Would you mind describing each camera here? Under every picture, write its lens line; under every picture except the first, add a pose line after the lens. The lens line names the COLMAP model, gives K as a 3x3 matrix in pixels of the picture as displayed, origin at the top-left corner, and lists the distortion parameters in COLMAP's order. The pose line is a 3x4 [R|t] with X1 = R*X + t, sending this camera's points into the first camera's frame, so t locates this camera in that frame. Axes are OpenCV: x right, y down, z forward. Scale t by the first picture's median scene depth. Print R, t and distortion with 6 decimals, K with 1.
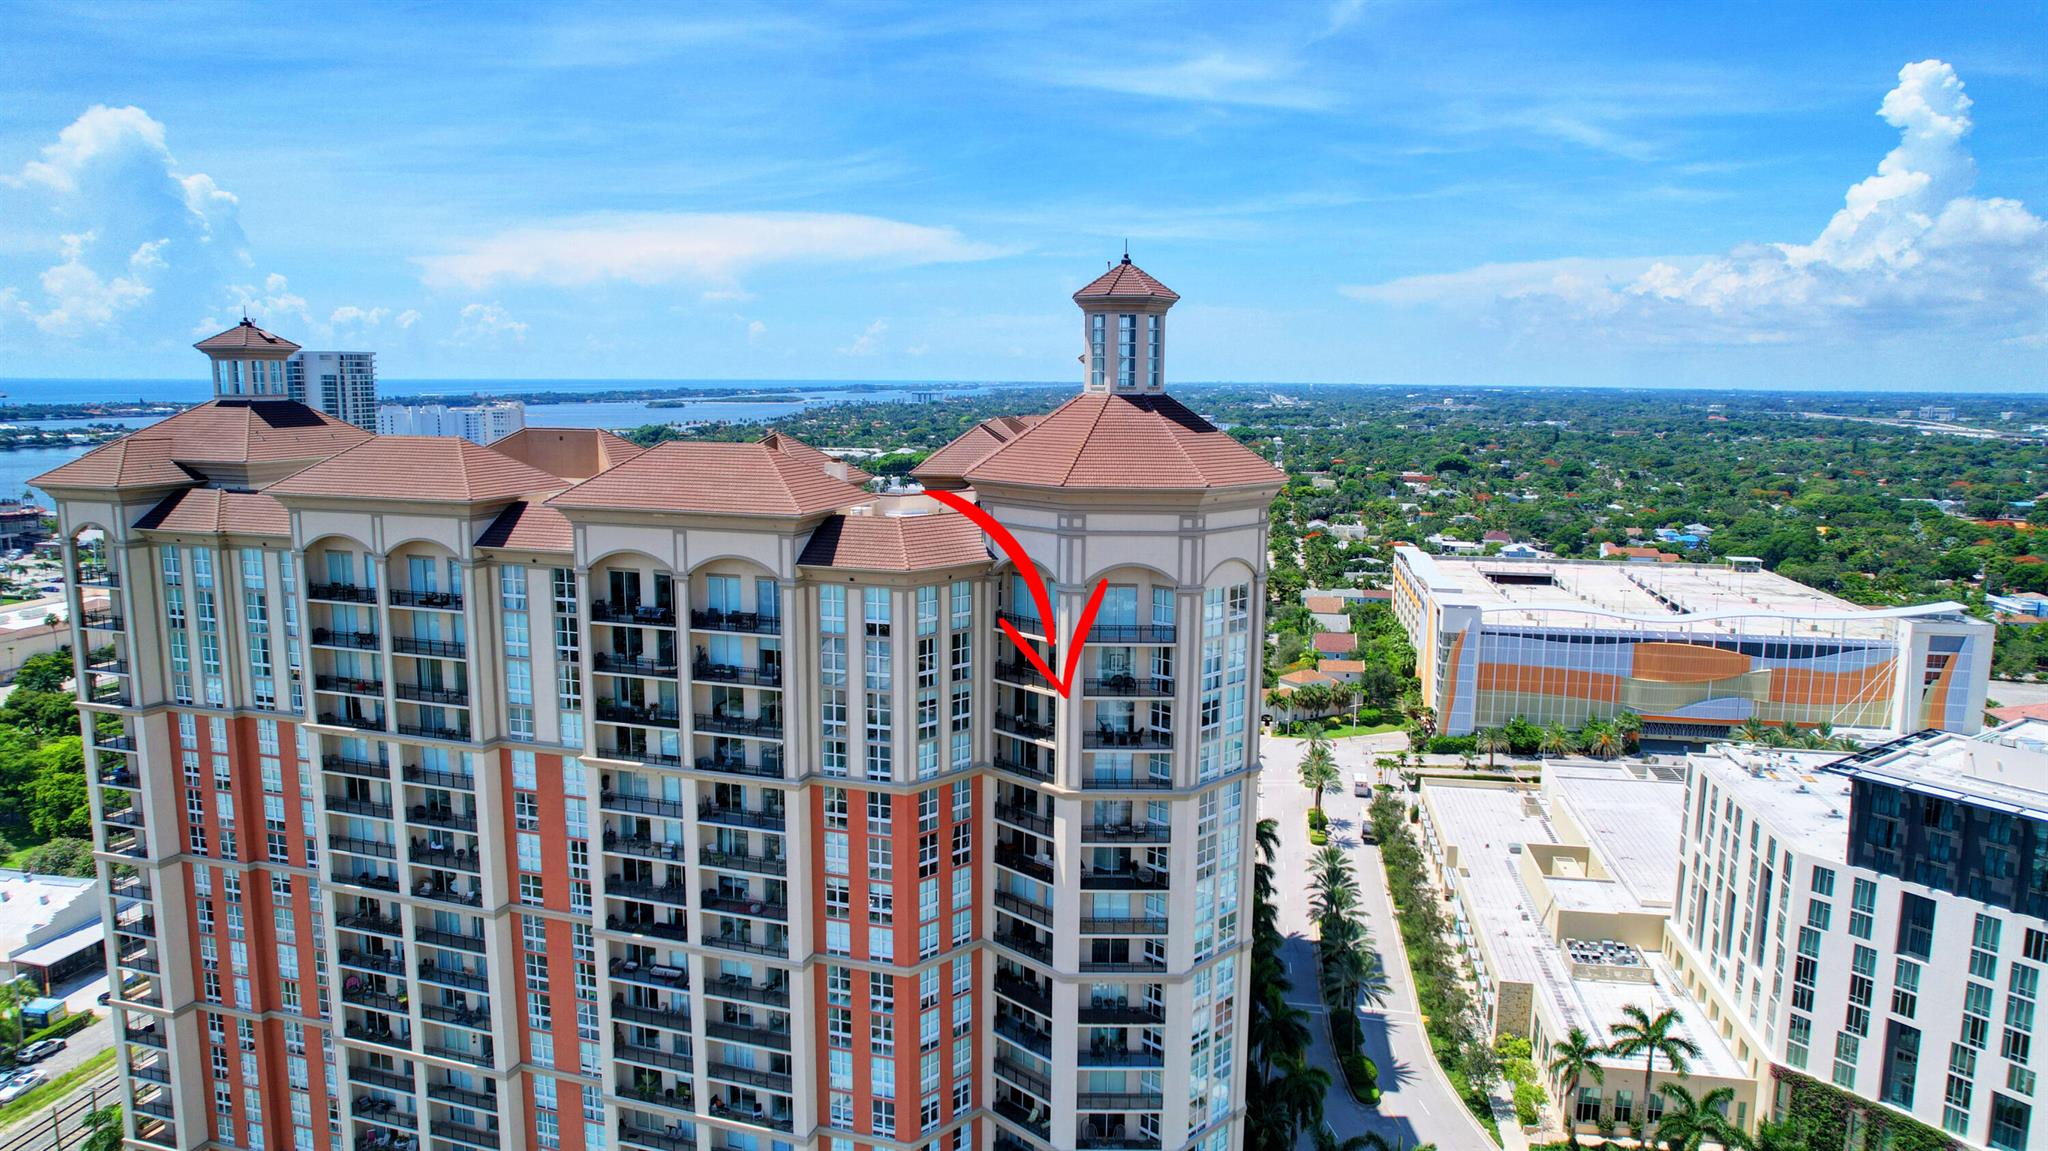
lens RADIAL K [[1306.8, 0, 1030.5], [0, 1306.8, 574.5], [0, 0, 1]] dist [-0.074356, 0.067757]
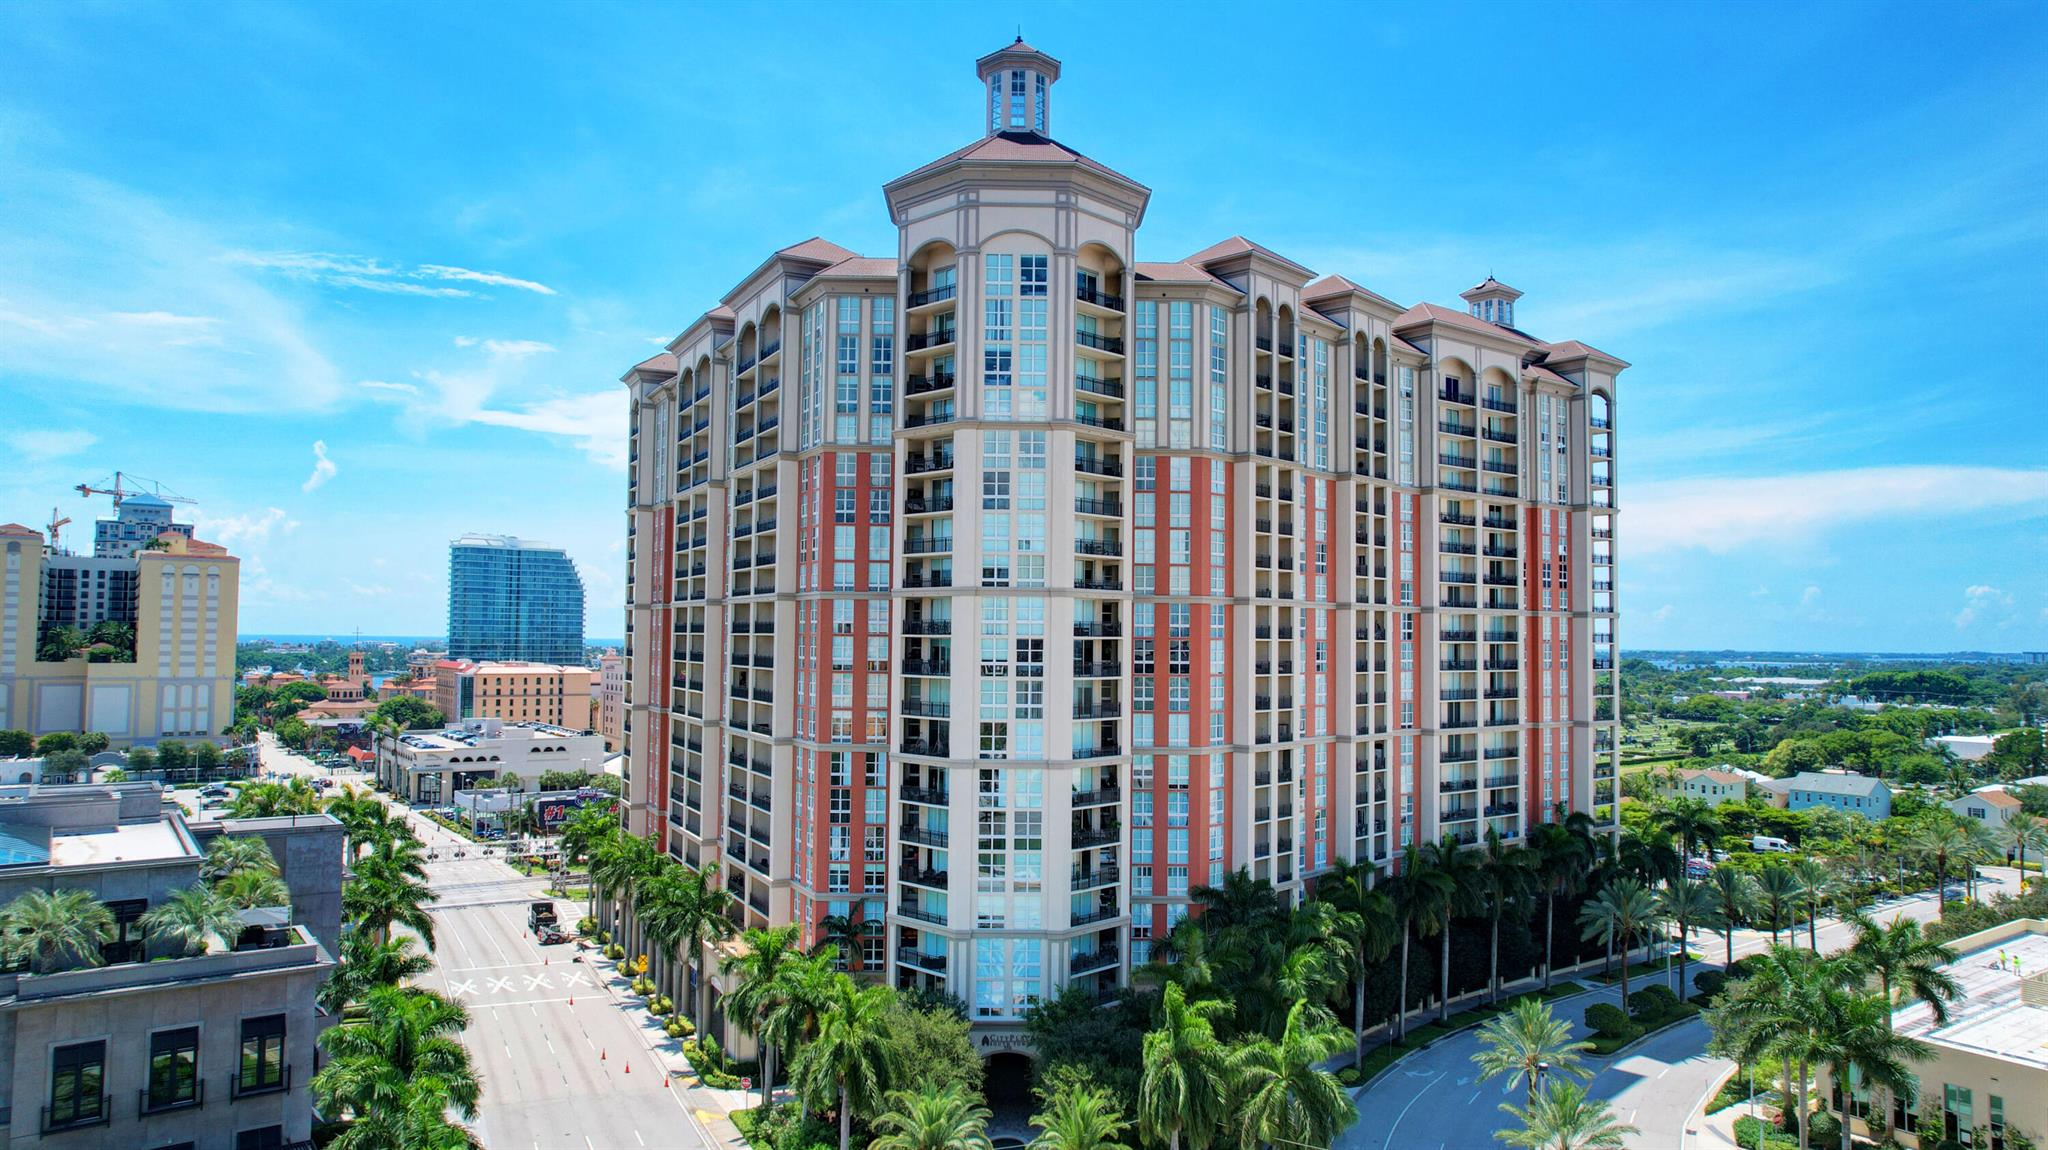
lens RADIAL K [[1306.8, 0, 1023.5], [0, 1306.8, 576.6], [0, 0, 1]] dist [-0.074356, 0.067757]
pose [[0.714902, -0.032886, -0.698451, 0.802057], [-0.111476, 0.980756, -0.160280, 0.399897], [0.690281, 0.192445, 0.697479, 0.201775]]
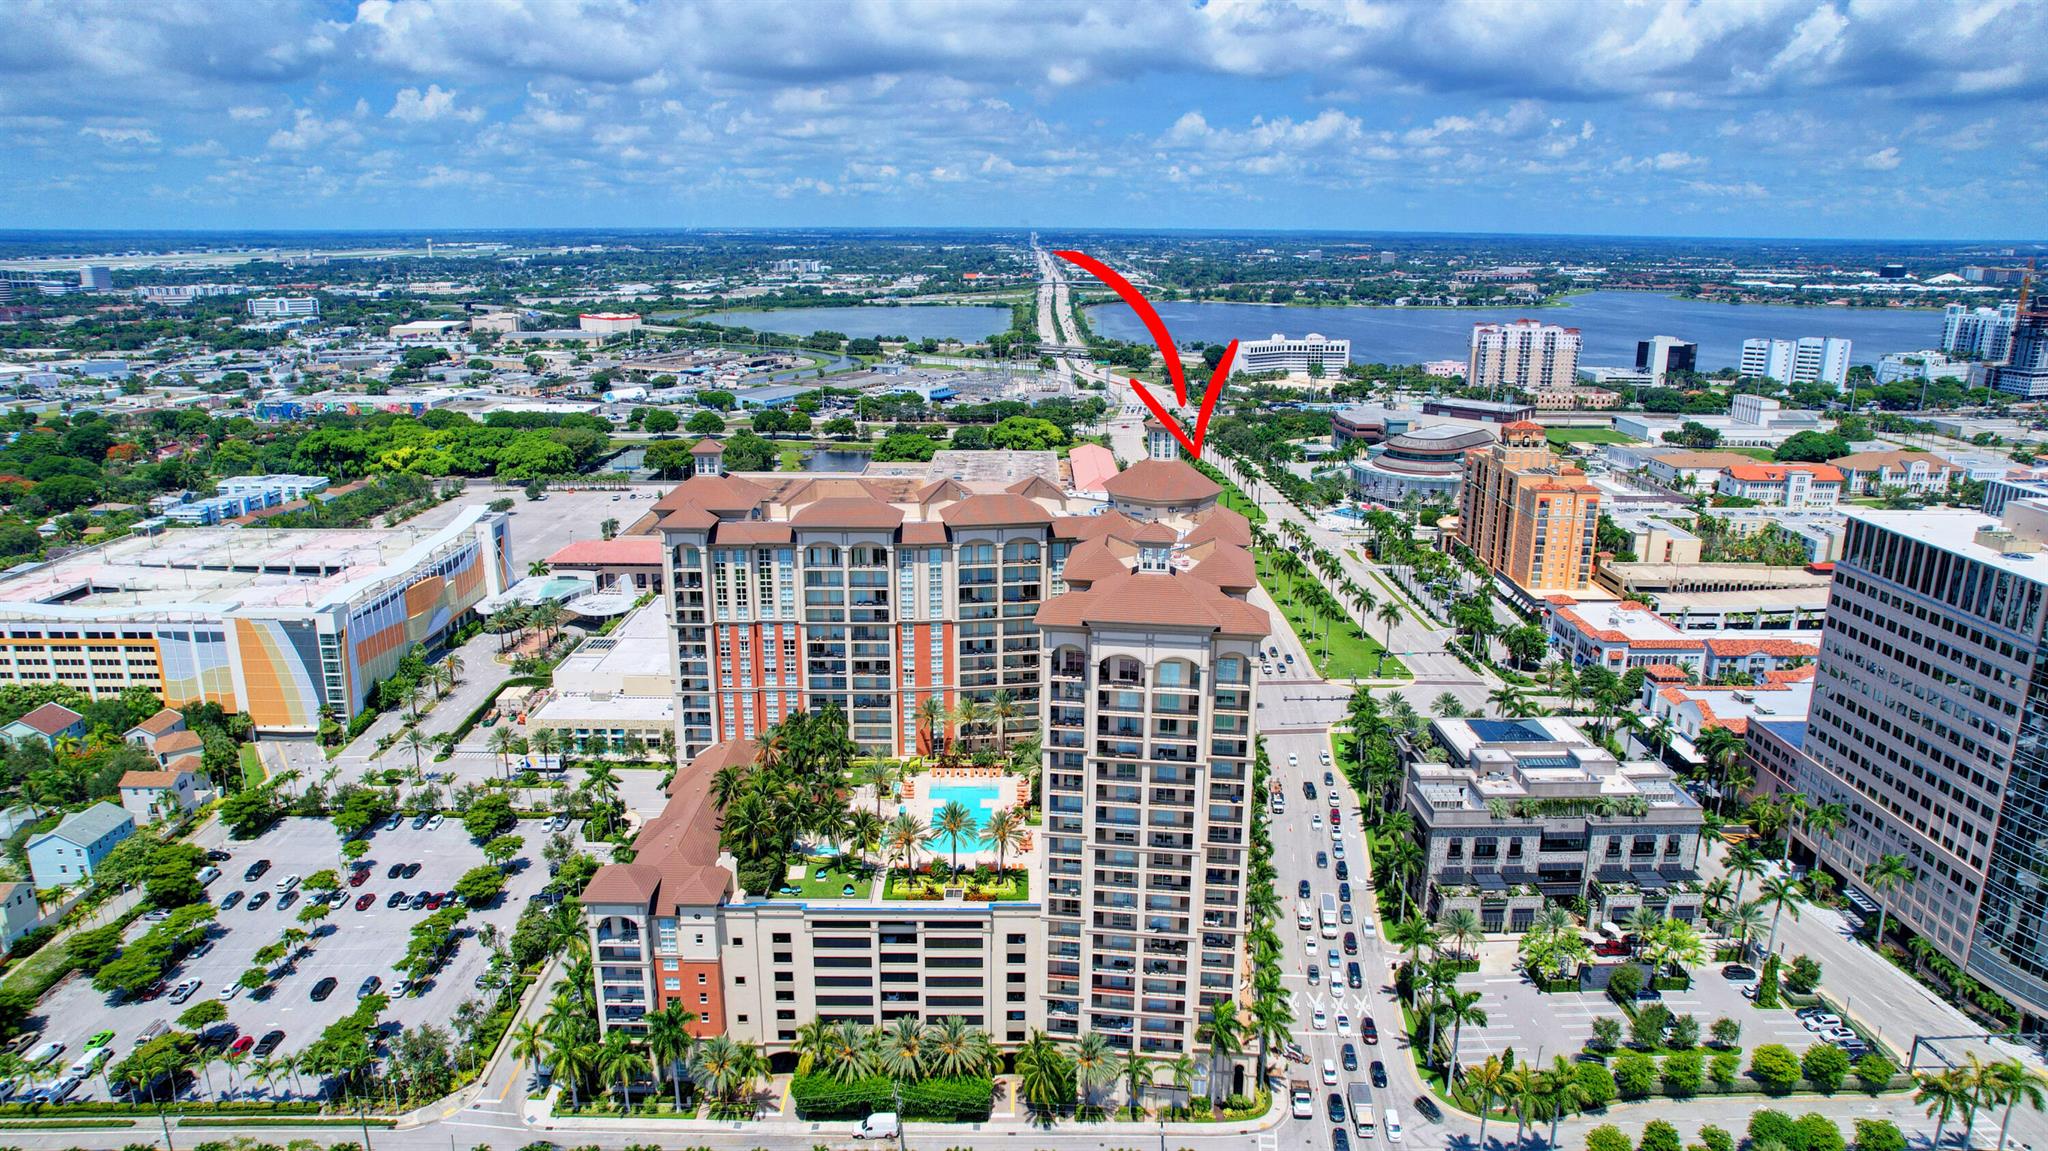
lens RADIAL K [[1306.8, 0, 1027.6], [0, 1306.8, 577.1], [0, 0, 1]] dist [-0.074356, 0.067757]
pose [[-0.173683, -0.270268, 0.946990, -2.236649], [0.143175, 0.944458, 0.295805, -0.662179], [-0.974338, 0.186962, -0.125341, 1.464042]]
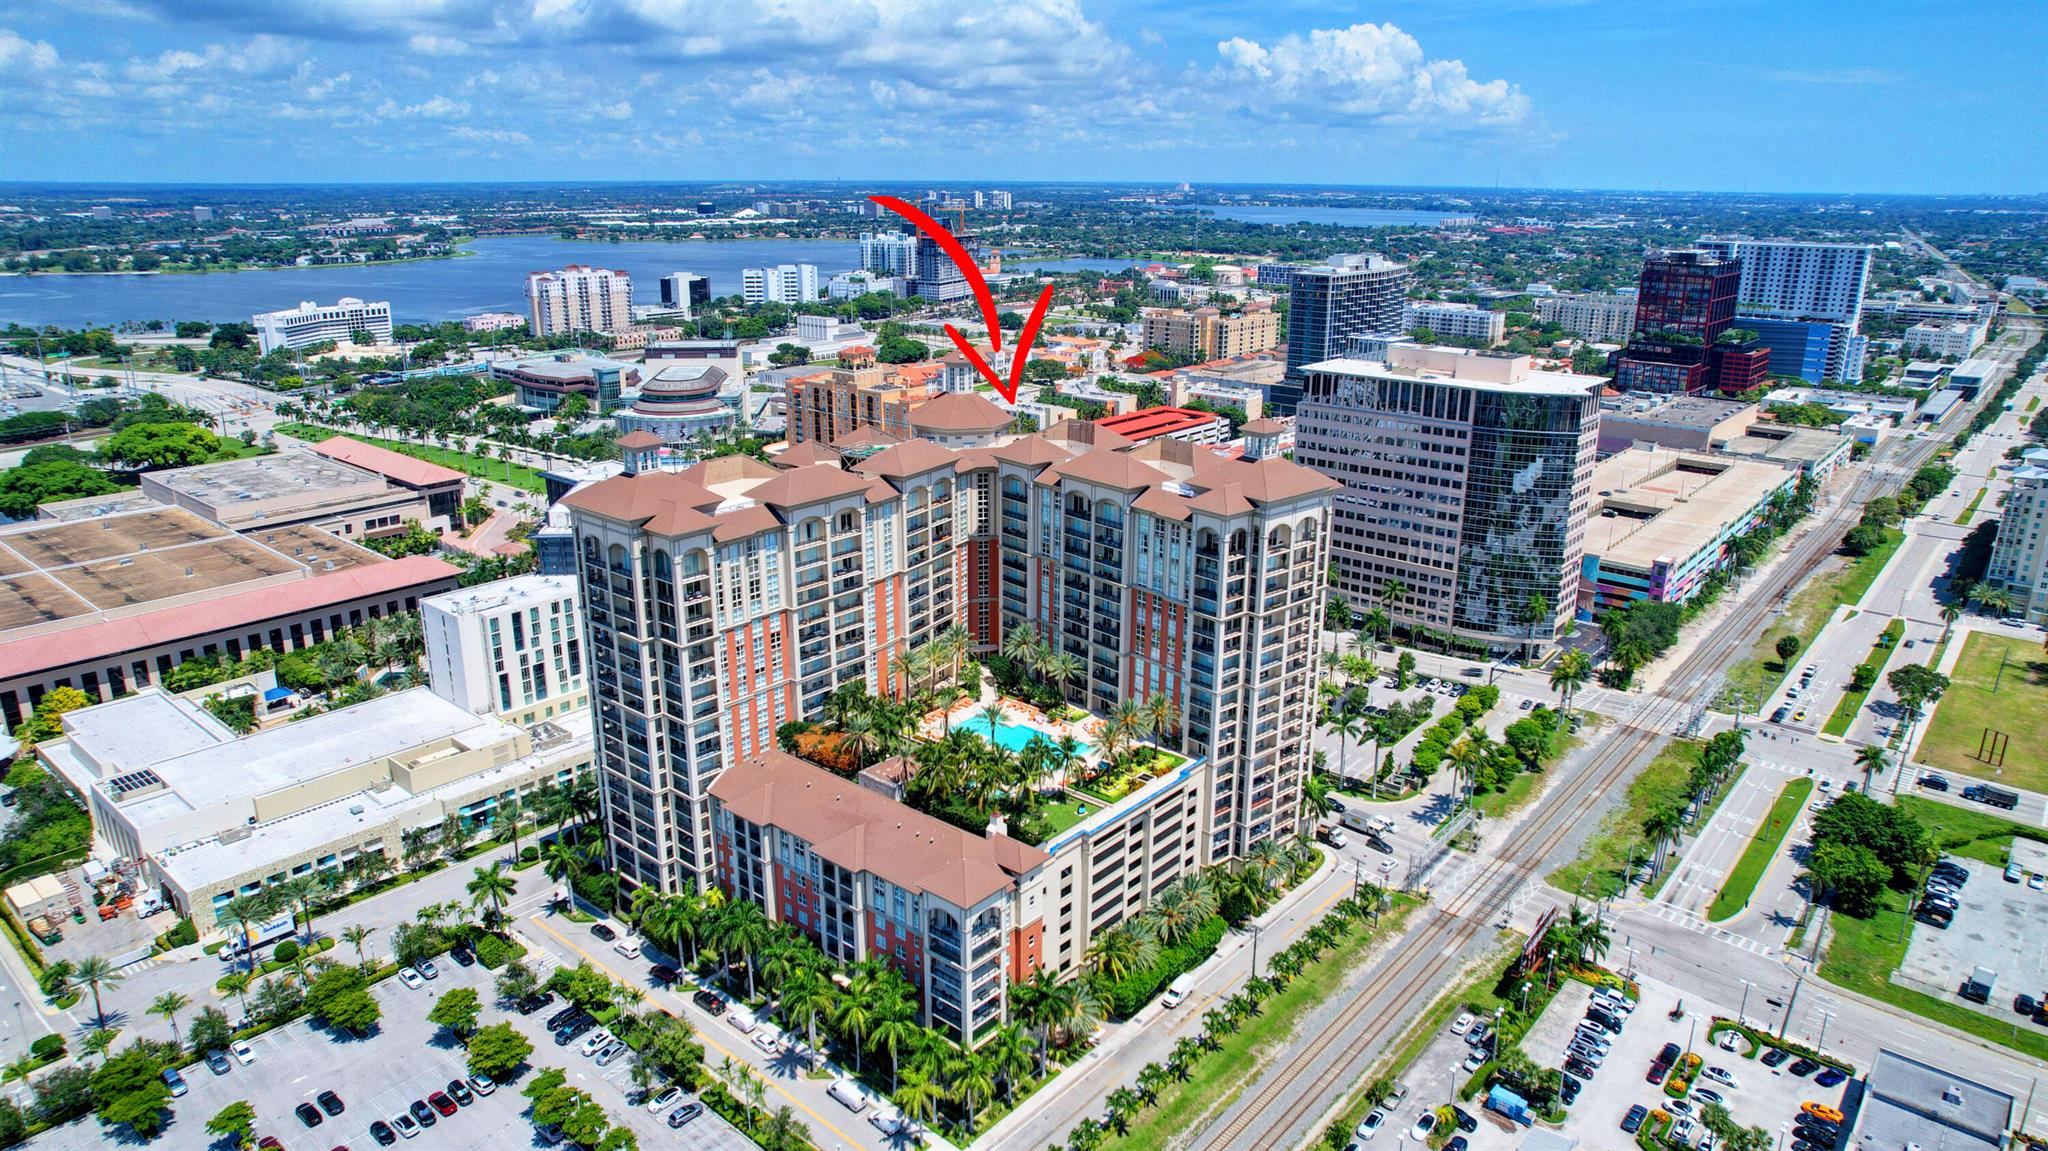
lens RADIAL K [[1306.8, 0, 1023.8], [0, 1306.8, 579.3], [0, 0, 1]] dist [-0.074356, 0.067757]
pose [[-0.860854, -0.164603, 0.481494, -1.378940], [0.064686, 0.903160, 0.424403, -0.885782], [-0.504724, 0.396495, -0.766841, 2.977096]]
